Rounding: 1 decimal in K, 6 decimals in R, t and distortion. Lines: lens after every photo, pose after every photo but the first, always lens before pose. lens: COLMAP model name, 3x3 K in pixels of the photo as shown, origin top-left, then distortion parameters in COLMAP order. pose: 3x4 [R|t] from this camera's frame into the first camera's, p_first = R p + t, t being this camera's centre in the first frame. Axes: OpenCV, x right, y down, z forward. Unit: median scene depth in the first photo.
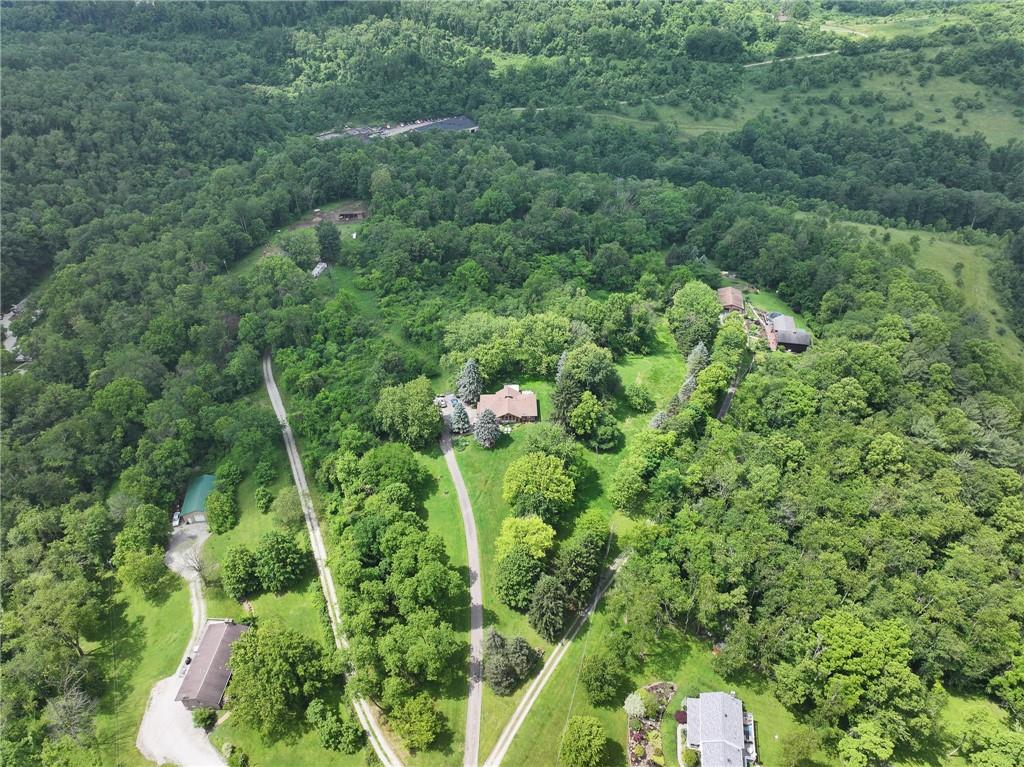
lens RADIAL K [[720.5, 0, 509.9], [0, 720.5, 383.4], [0, 0, 1]] dist [0.001663, 0.023844]
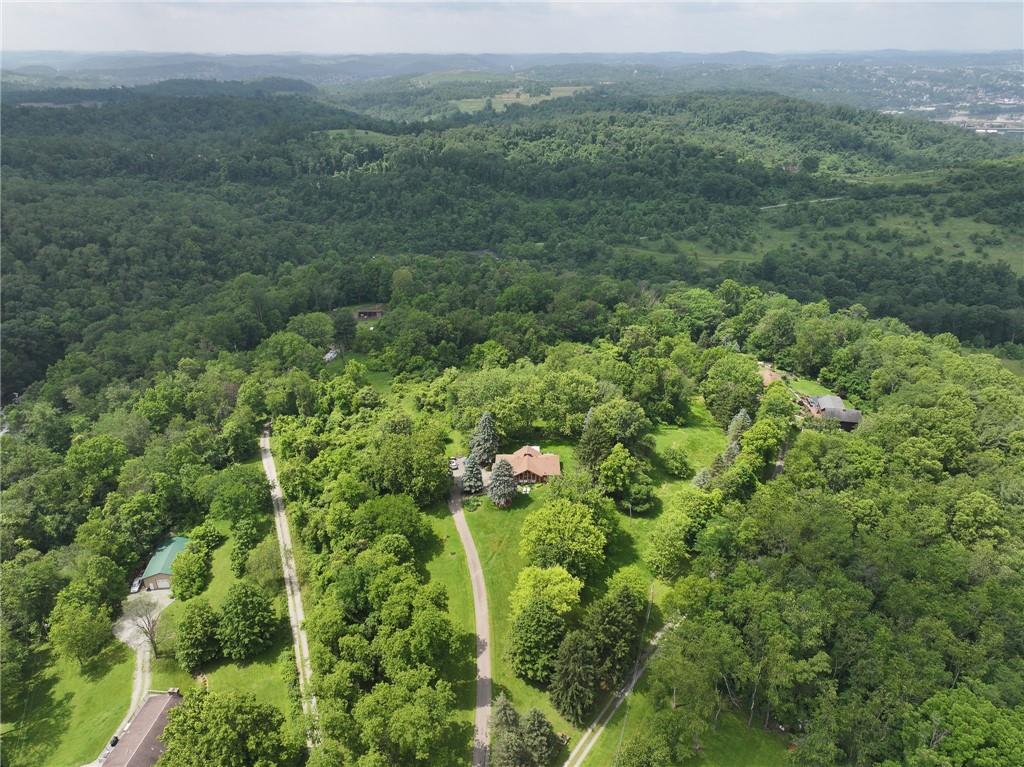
lens RADIAL K [[720.5, 0, 511.1], [0, 720.5, 385.3], [0, 0, 1]] dist [0.001663, 0.023844]
pose [[0.999524, 0.014364, -0.027316, 0.000445], [-0.020082, 0.974788, -0.222229, 0.130569], [0.023435, 0.222672, 0.974612, 0.117938]]
